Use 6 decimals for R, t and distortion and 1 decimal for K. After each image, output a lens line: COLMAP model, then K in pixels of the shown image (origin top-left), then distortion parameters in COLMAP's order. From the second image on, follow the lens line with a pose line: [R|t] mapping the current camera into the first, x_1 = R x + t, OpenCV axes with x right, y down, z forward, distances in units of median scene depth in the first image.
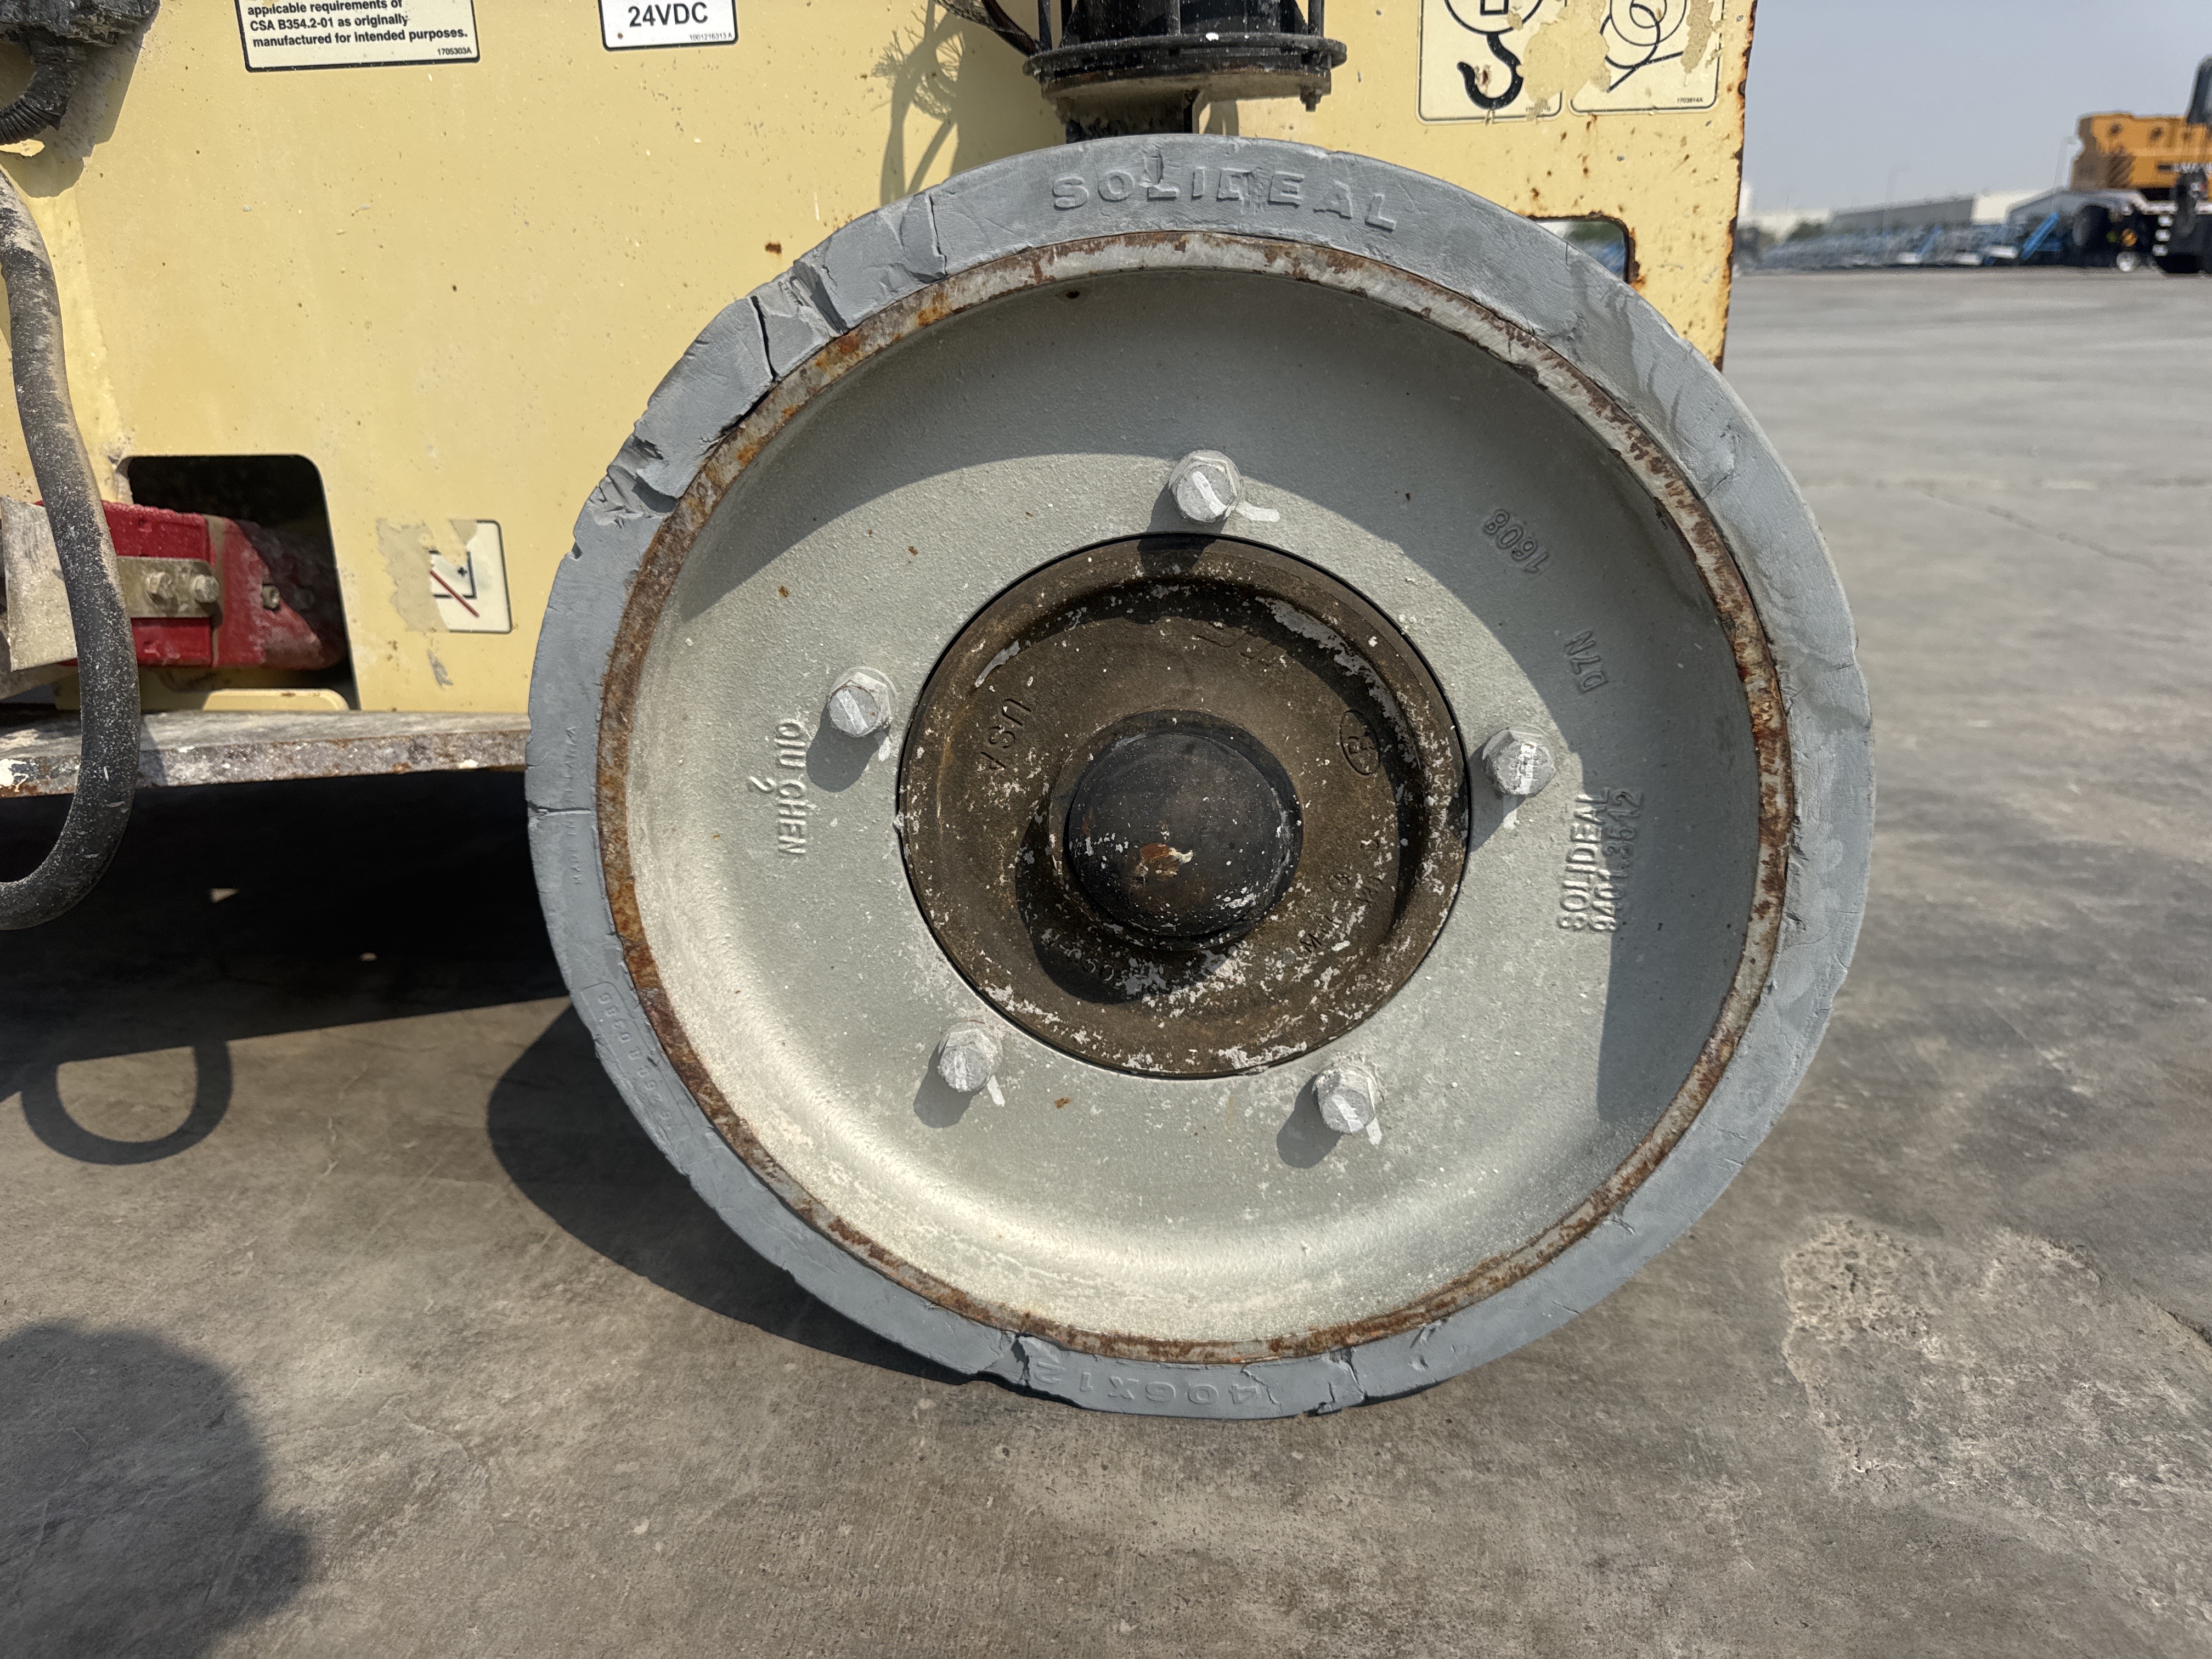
lens RADIAL K [[1570.1, 0, 1106.0], [0, 1570.1, 829.5], [0, 0, 1]] dist [-0.011889, -0.000575]
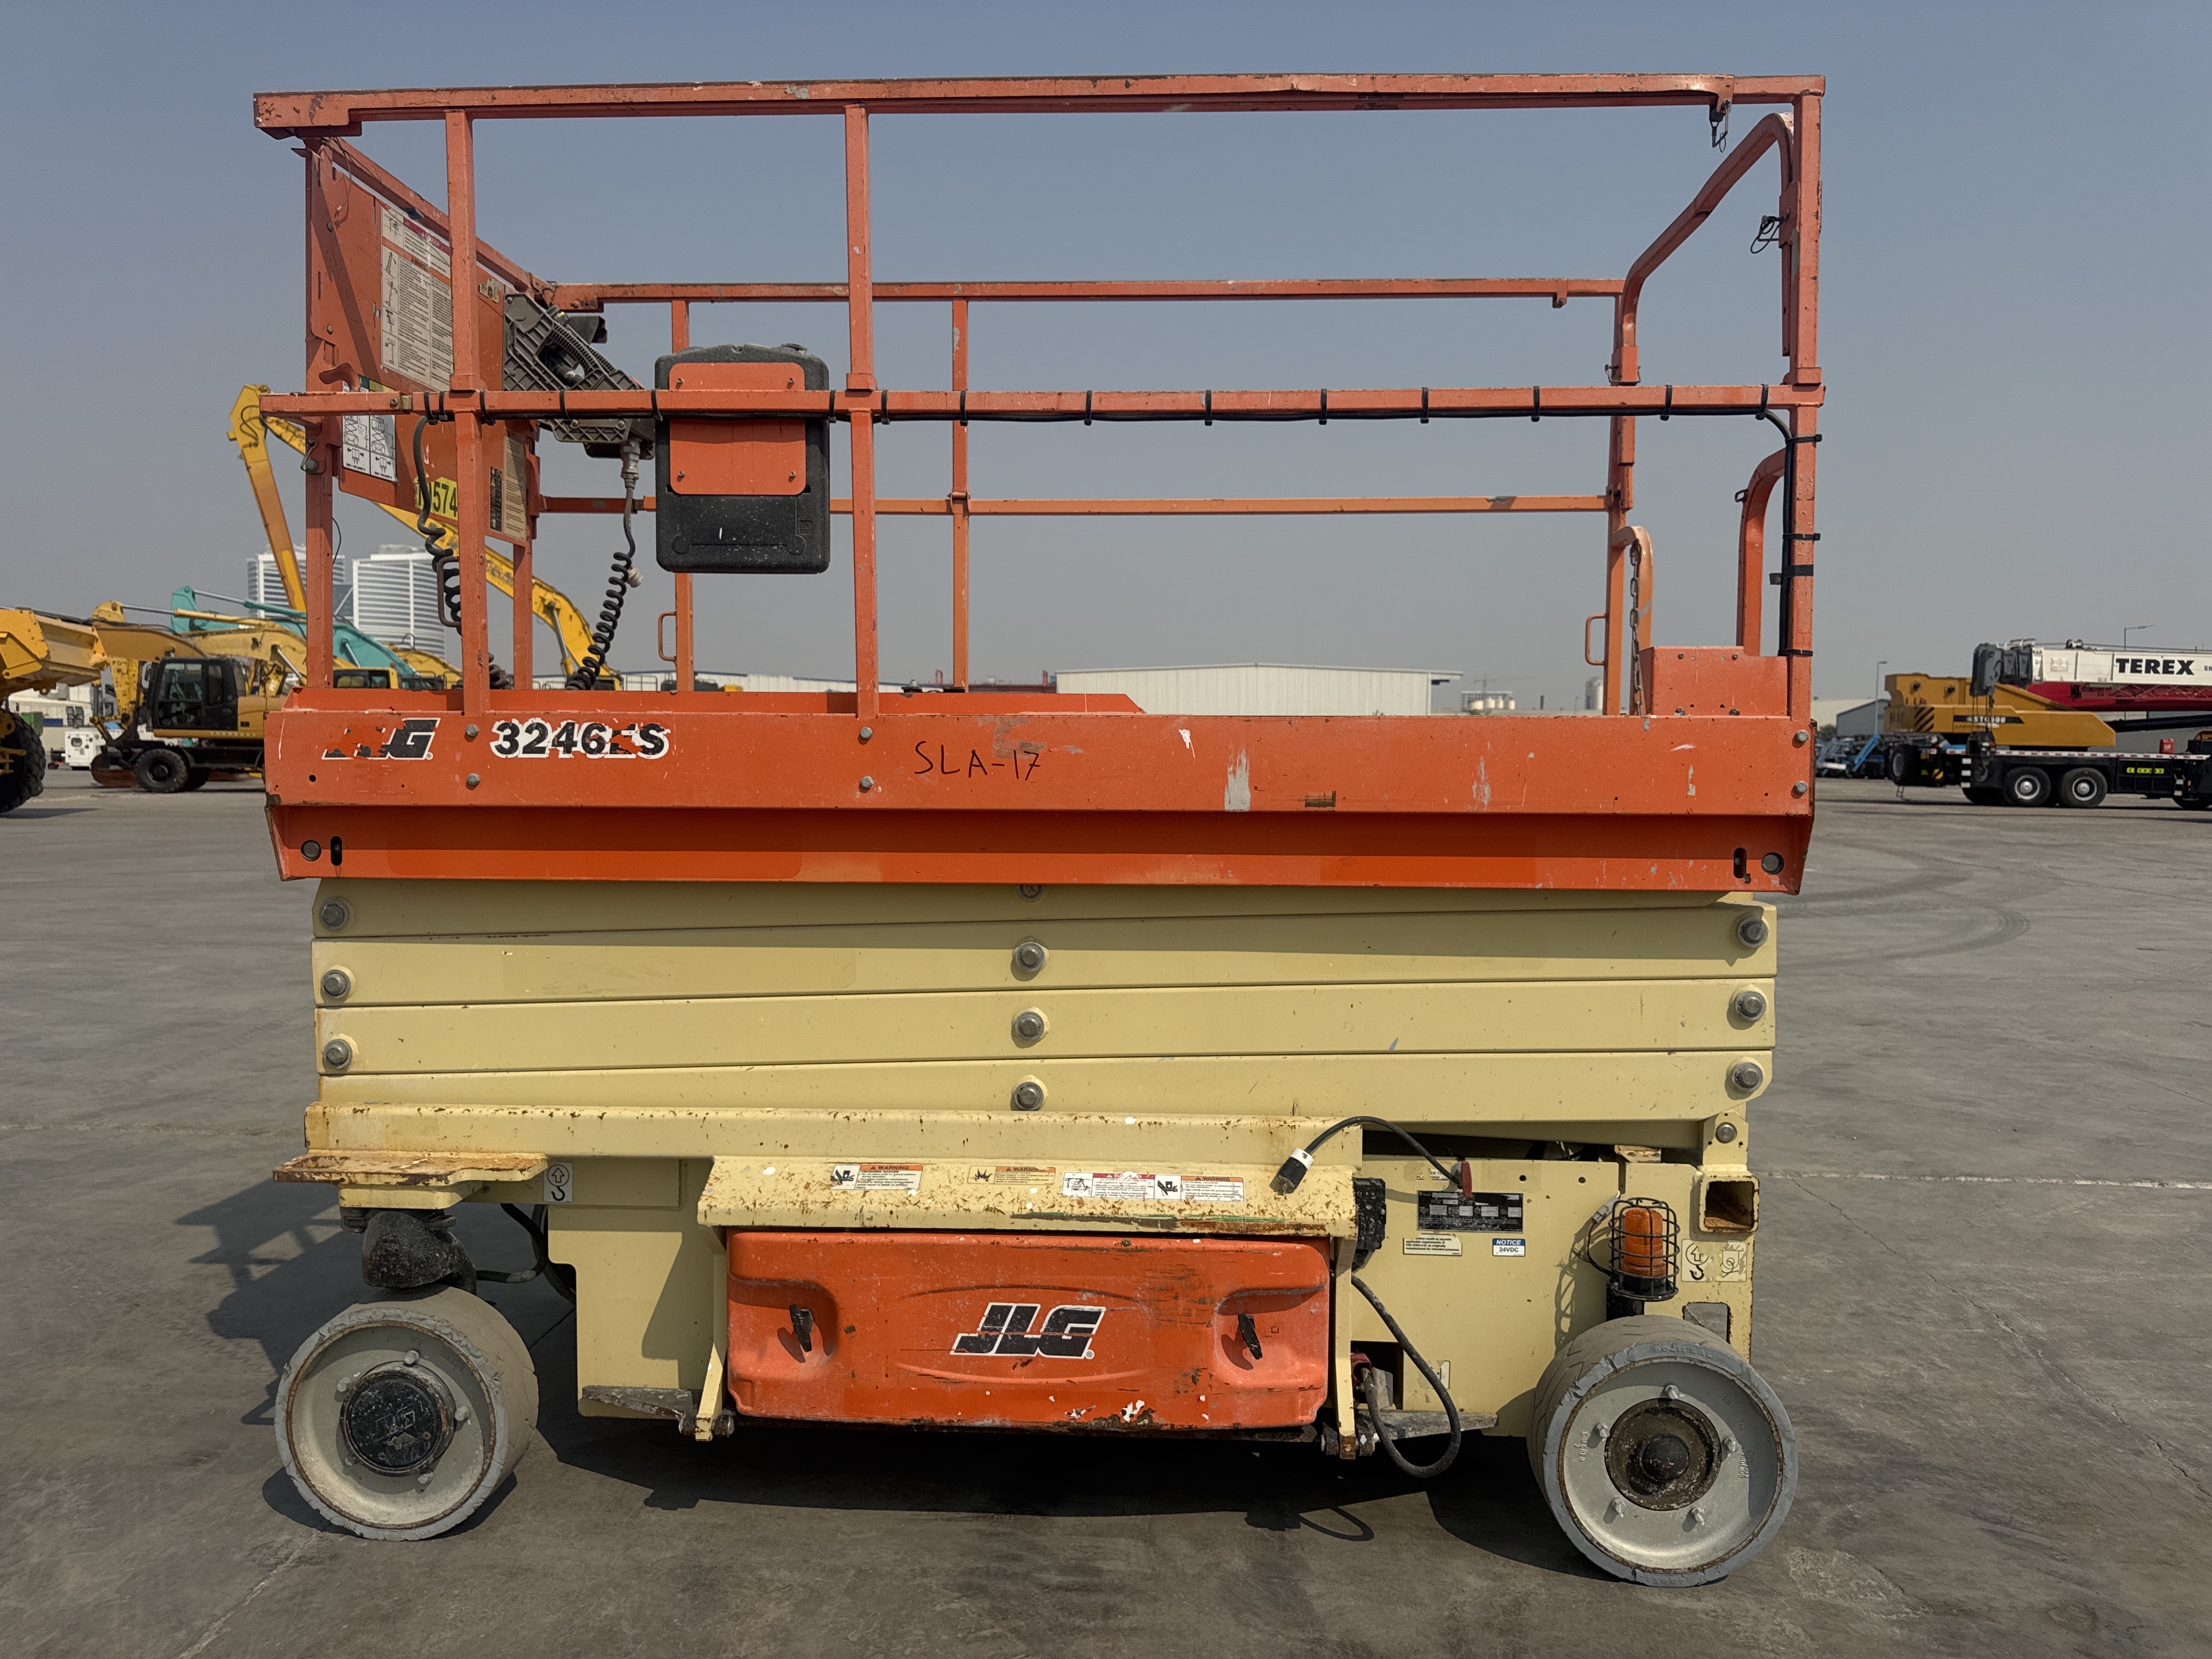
lens RADIAL K [[1615.7, 0, 1106.0], [0, 1615.7, 829.5], [0, 0, 1]] dist [-0.001375, -0.000630]
pose [[0.997098, 0.025412, 0.071765, -1.776599], [-0.005312, 0.963573, -0.267392, -0.446843], [-0.075946, 0.266235, 0.960912, -3.600809]]
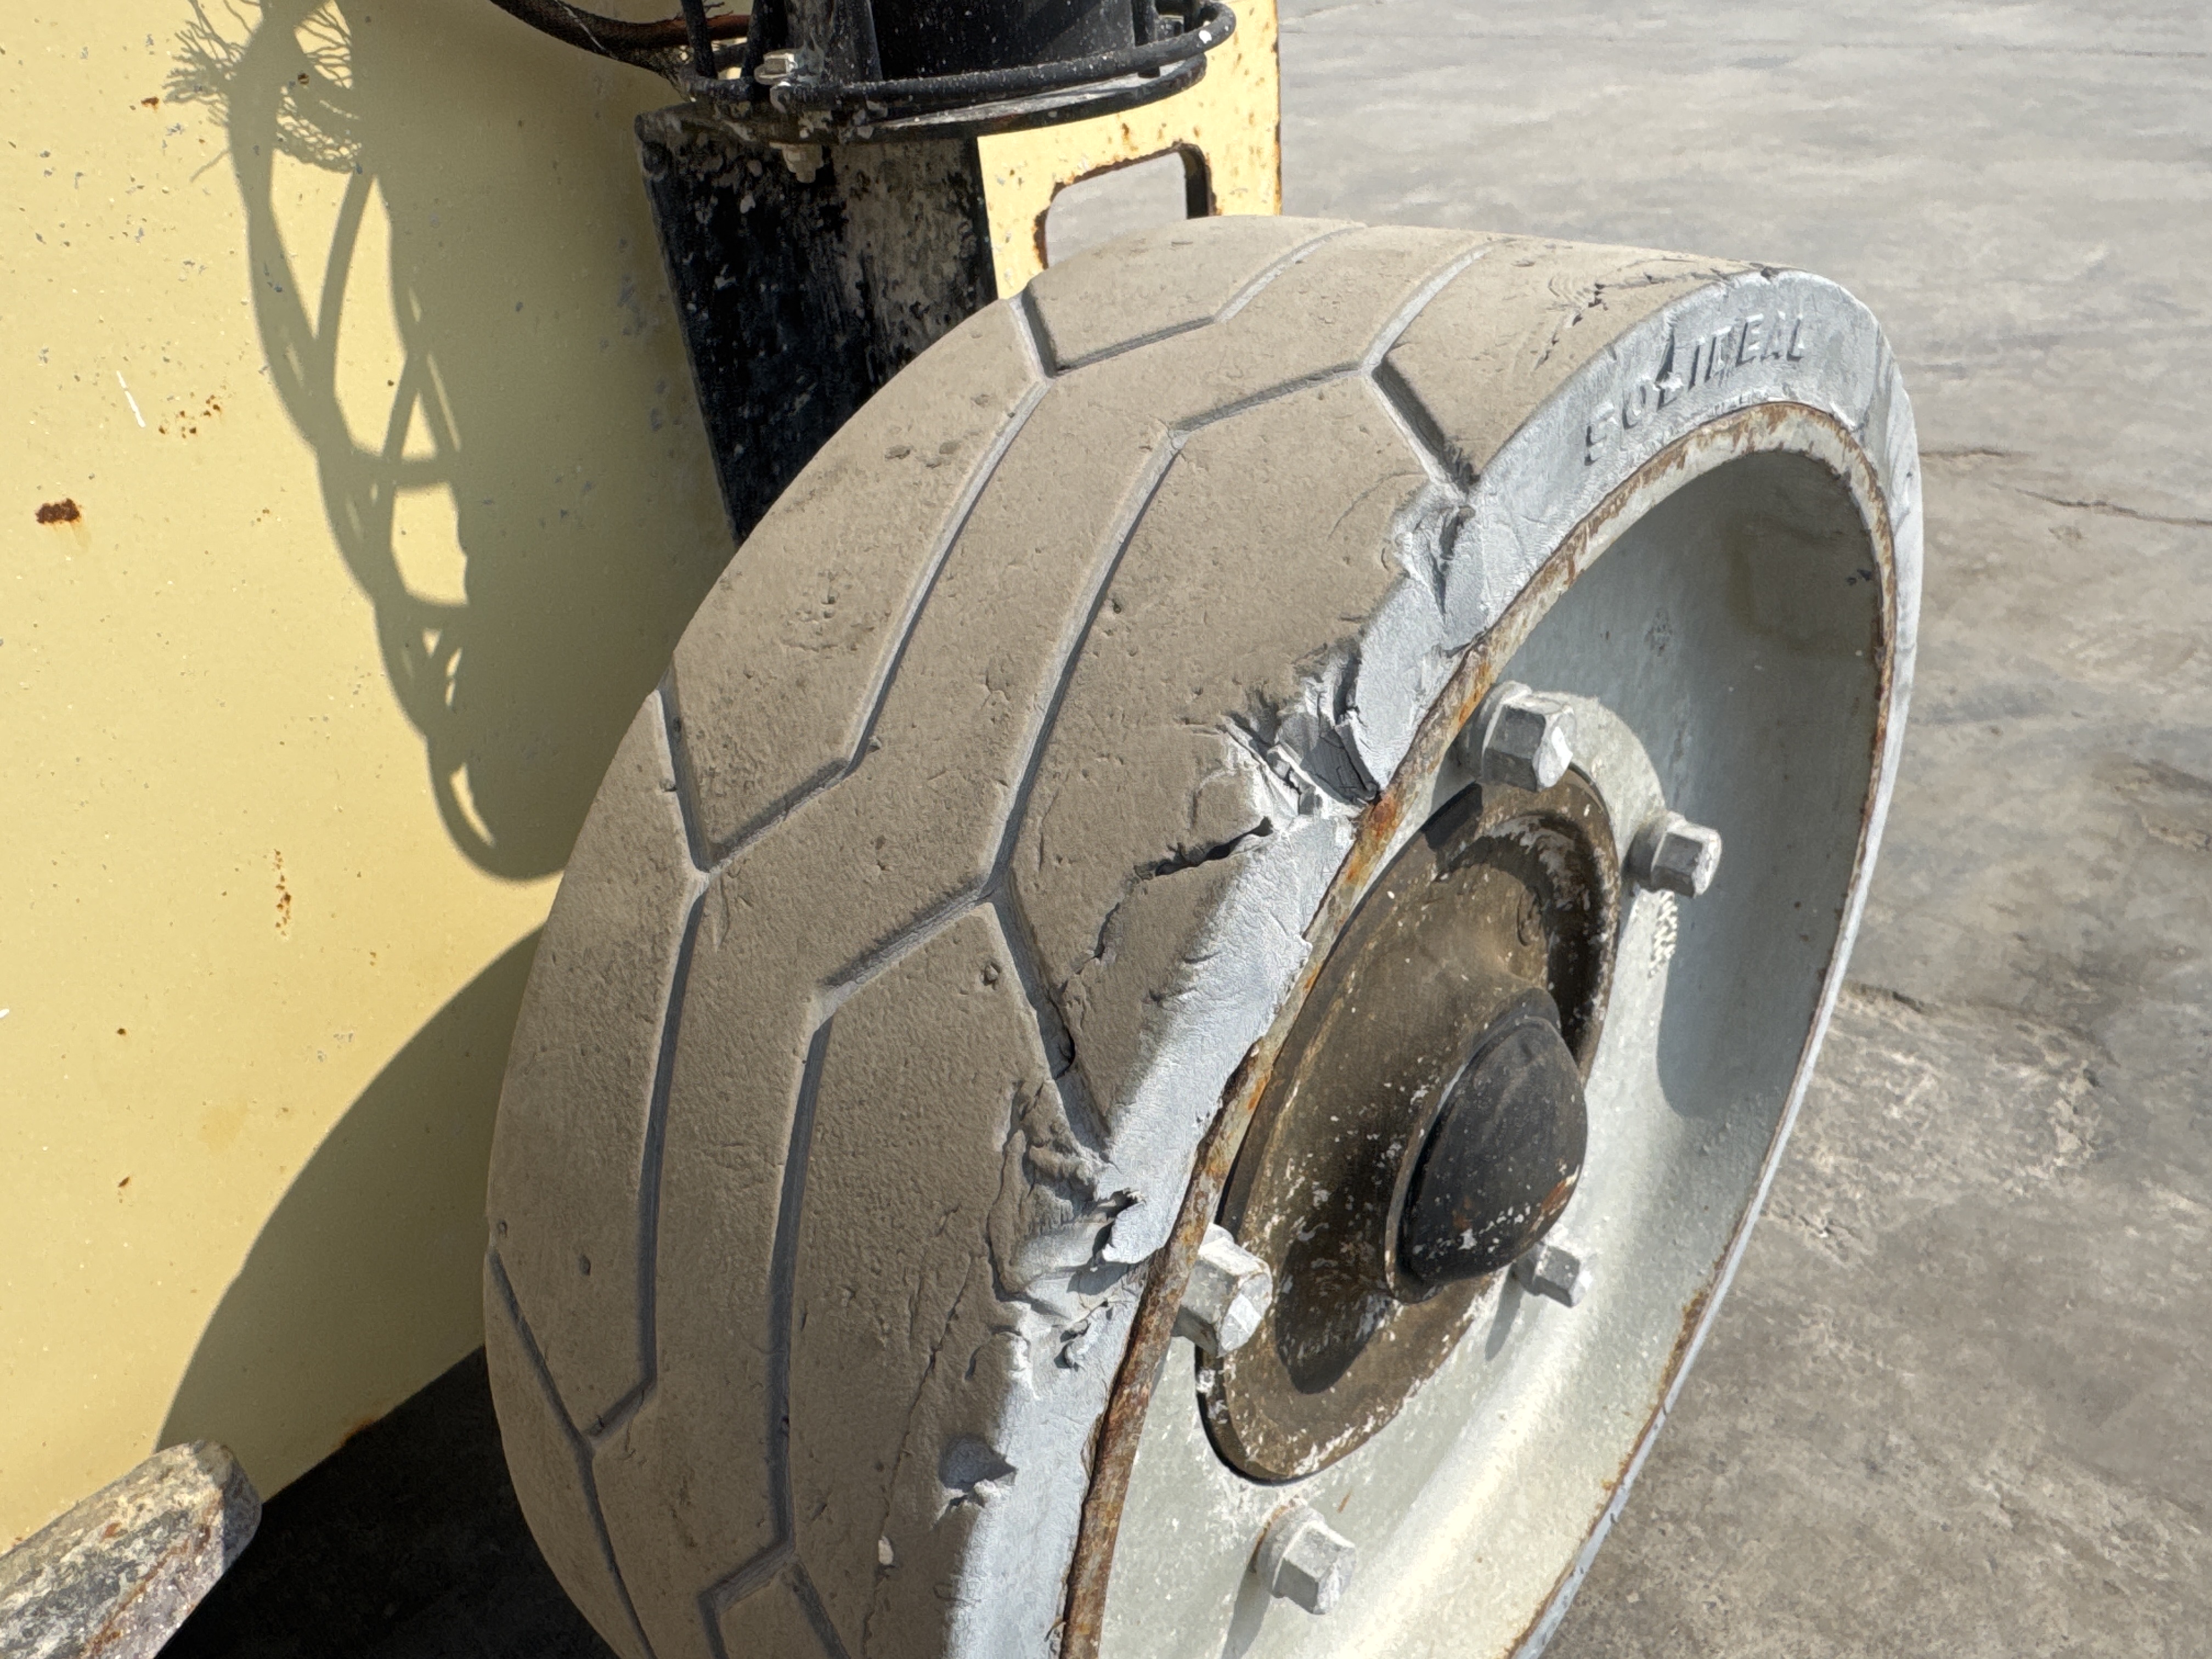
lens RADIAL K [[1565.2, 0, 1125.2], [0, 1565.2, 827.7], [0, 0, 1]] dist [0.000736, -0.006793]
pose [[0.575292, -0.468242, 0.670663, -0.396833], [0.321681, 0.883381, 0.340821, -0.365692], [-0.752038, 0.019668, 0.658826, 0.503560]]
